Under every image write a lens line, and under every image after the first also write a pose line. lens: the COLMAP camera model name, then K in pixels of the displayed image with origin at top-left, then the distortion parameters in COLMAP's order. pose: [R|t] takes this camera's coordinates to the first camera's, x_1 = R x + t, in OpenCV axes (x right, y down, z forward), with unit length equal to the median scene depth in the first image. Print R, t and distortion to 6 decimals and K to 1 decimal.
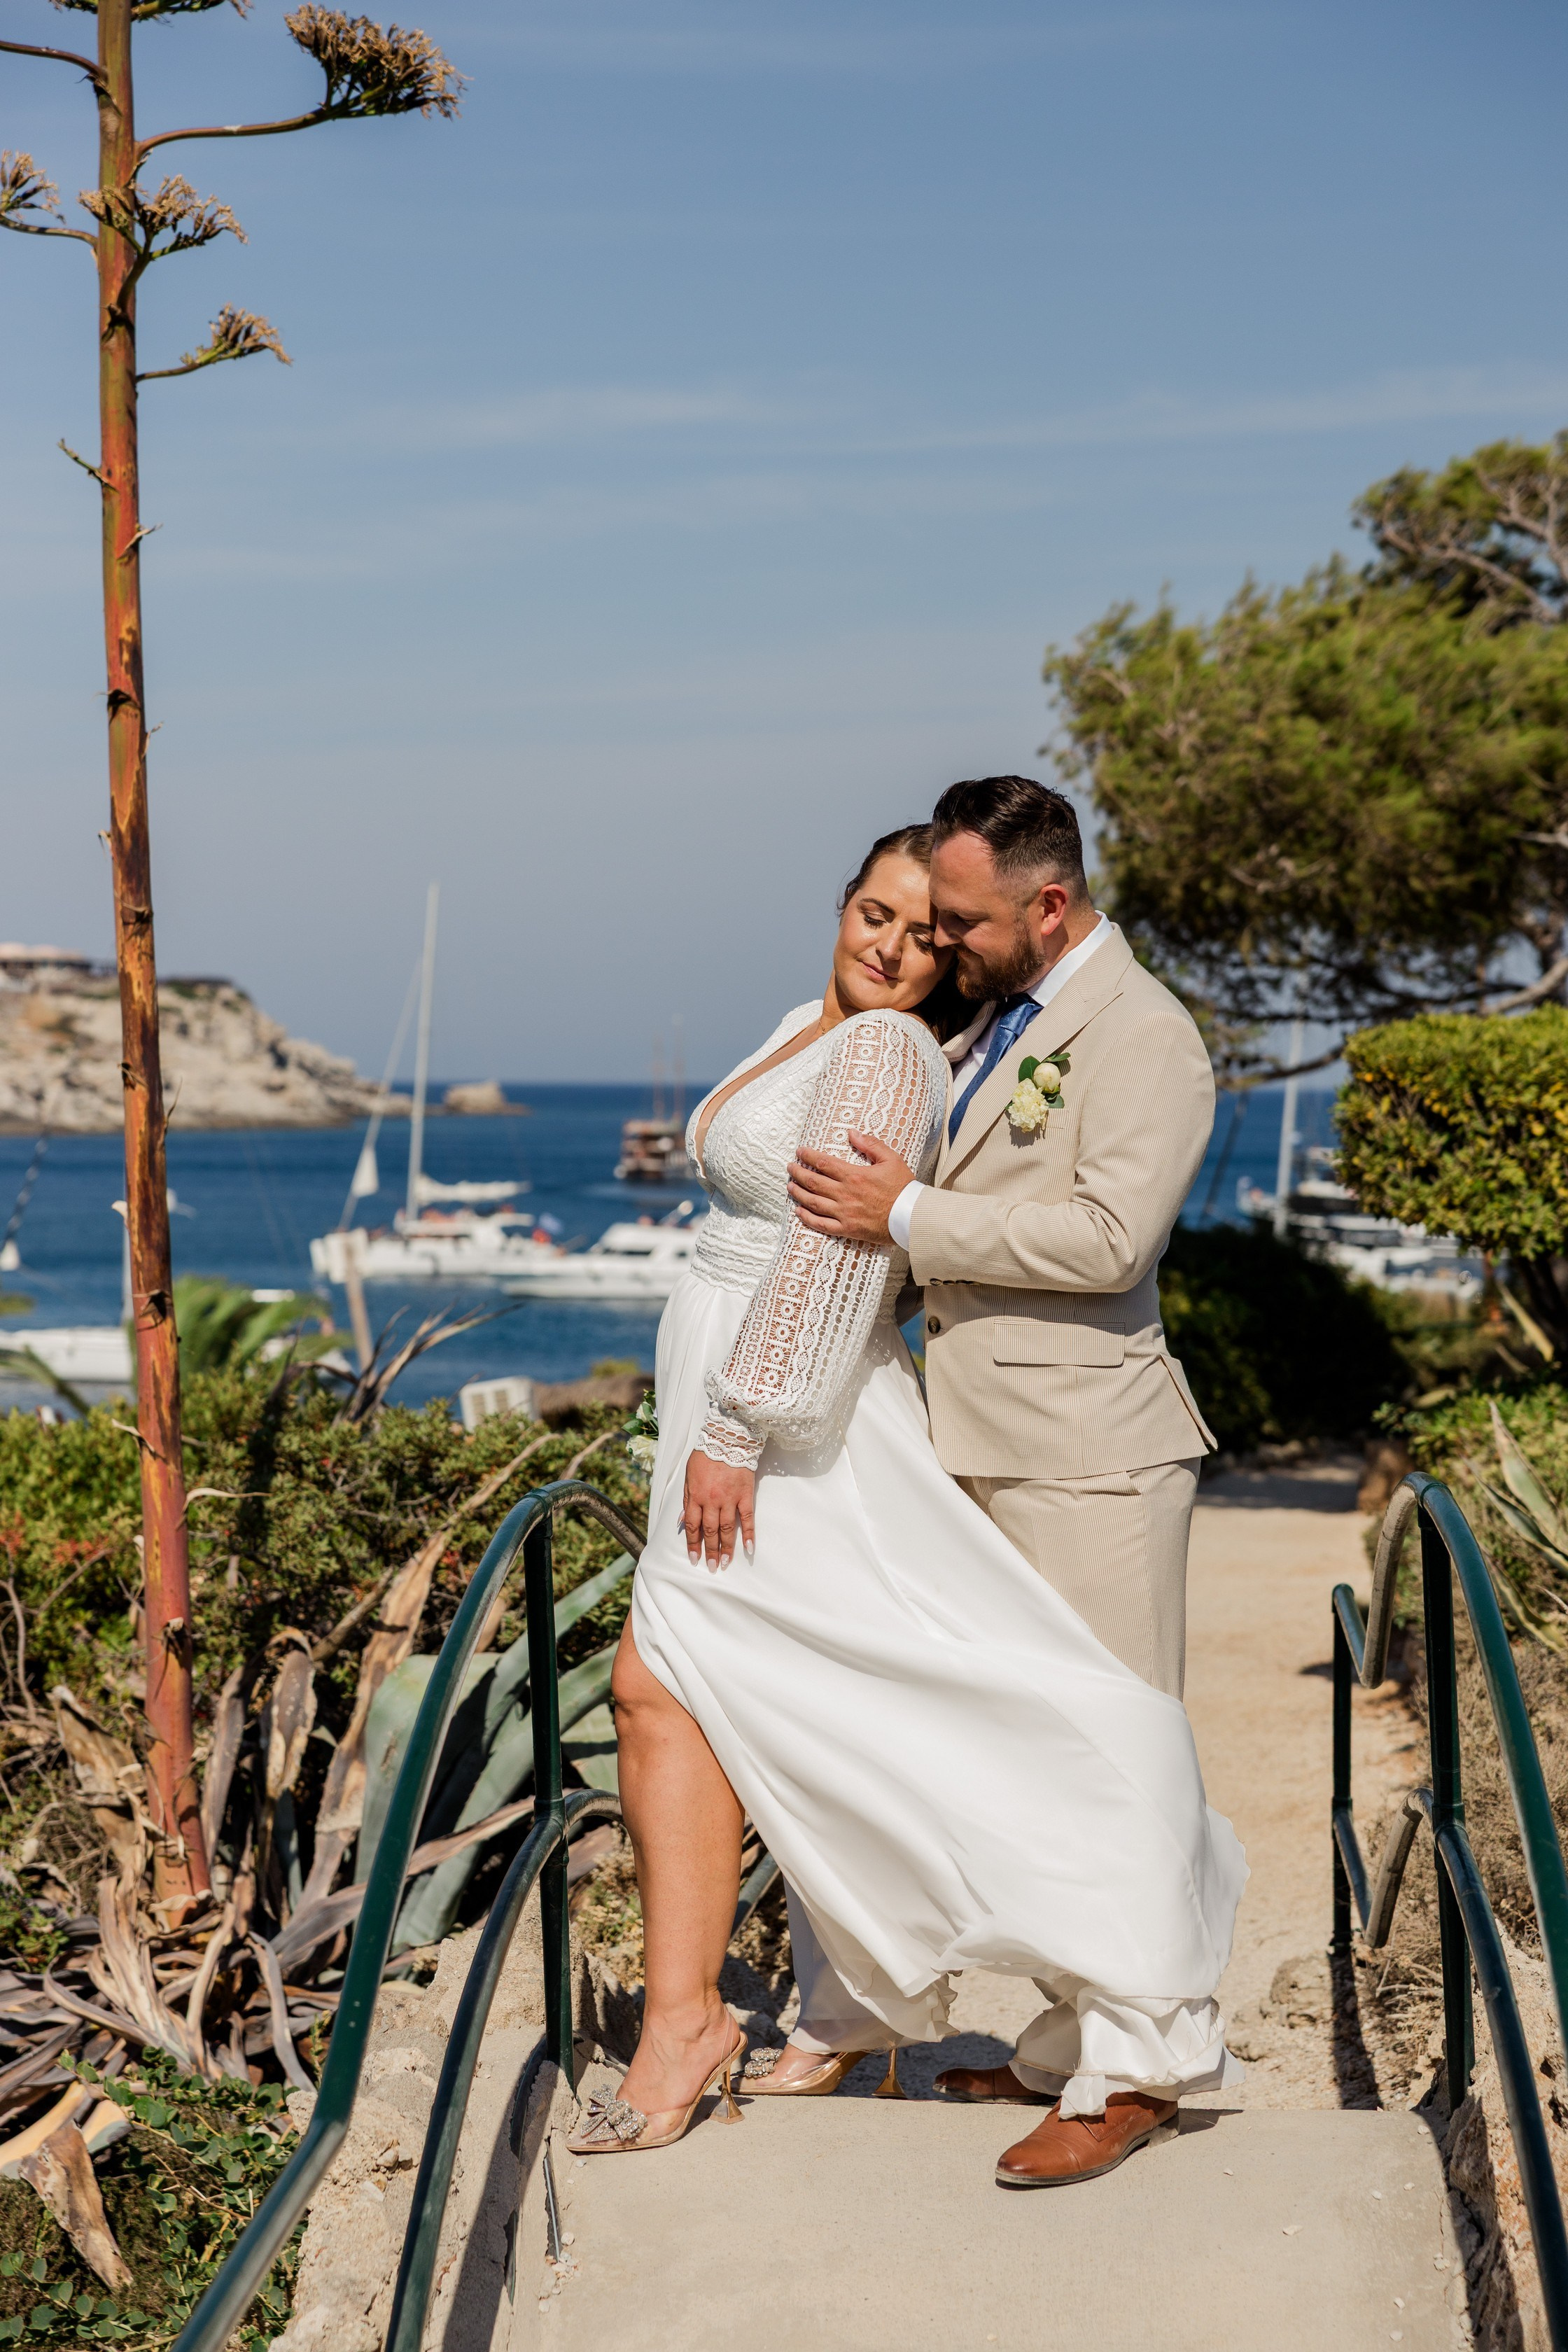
lens RADIAL K [[4511.0, 0, 779.6], [0, 4511.0, 1195.5], [0, 0, 1]] dist [0.020669, 0.000000]
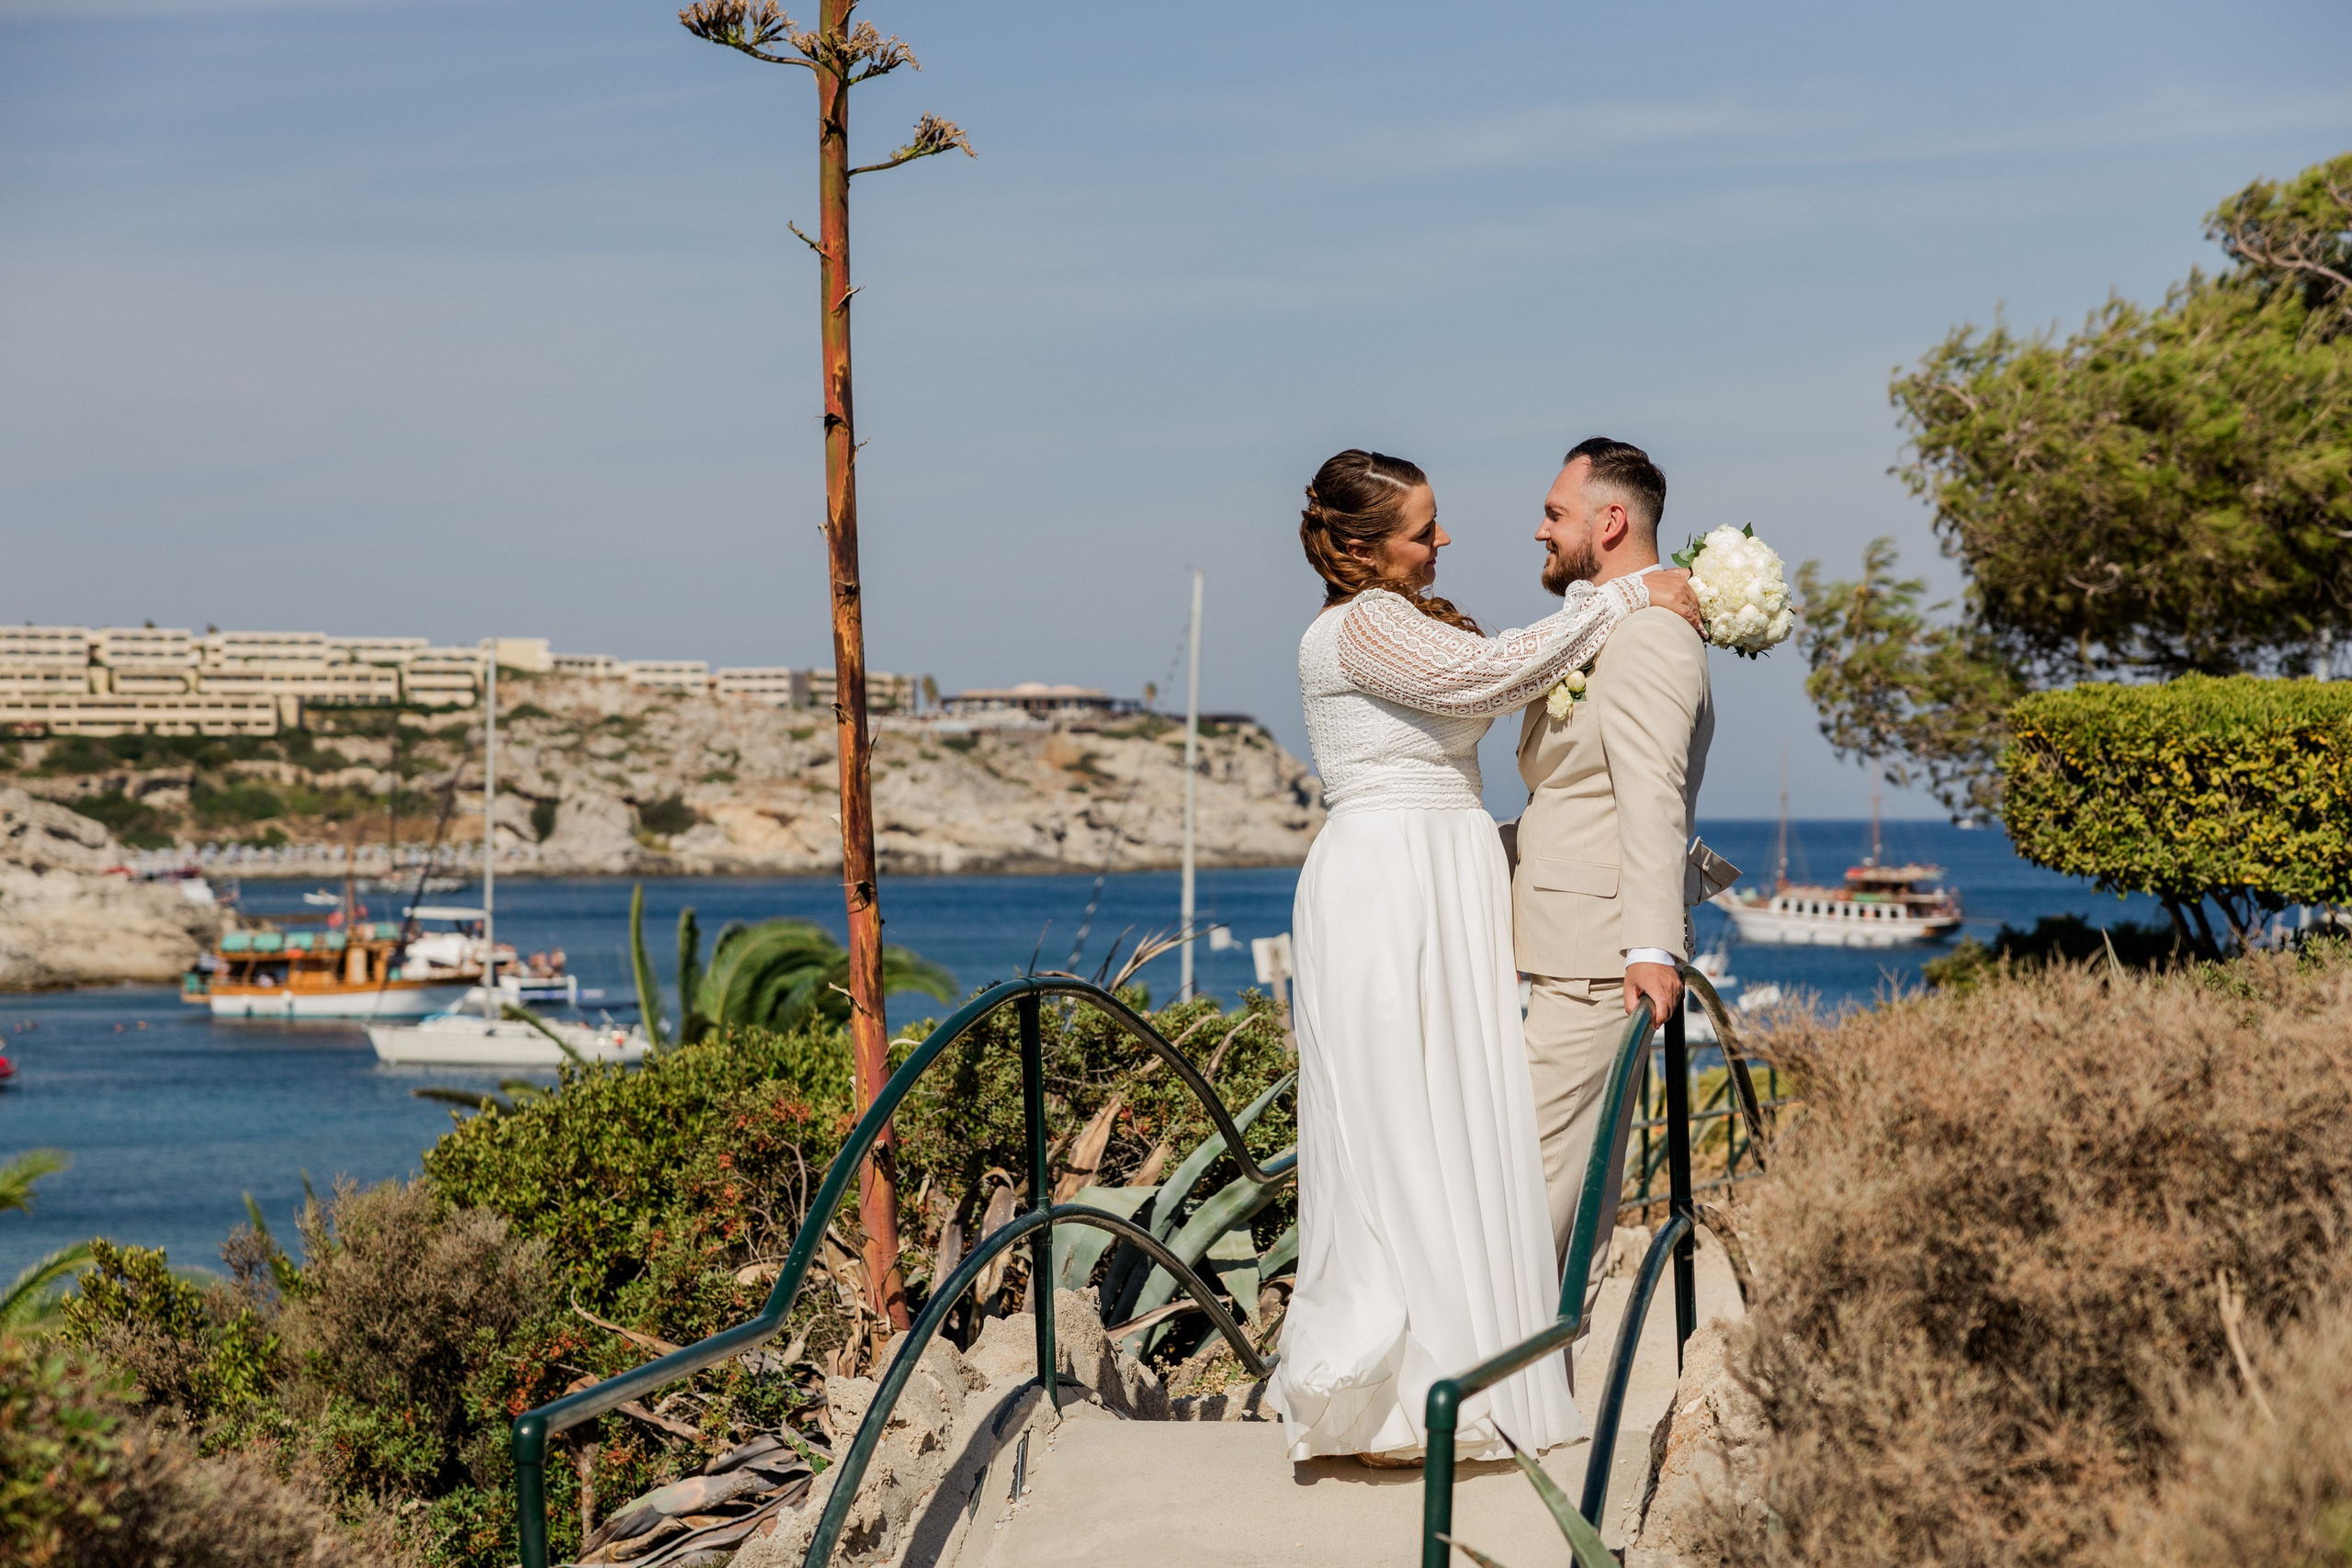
lens RADIAL K [[4796.7, 0, 1180.8], [0, 4796.7, 766.0], [0, 0, 1]] dist [-0.108964, 0.000000]
pose [[0.989056, -0.009286, -0.147251, 0.102329], [0.003430, 0.999195, -0.039979, 0.029058], [0.147504, 0.039037, 0.988291, -0.222442]]
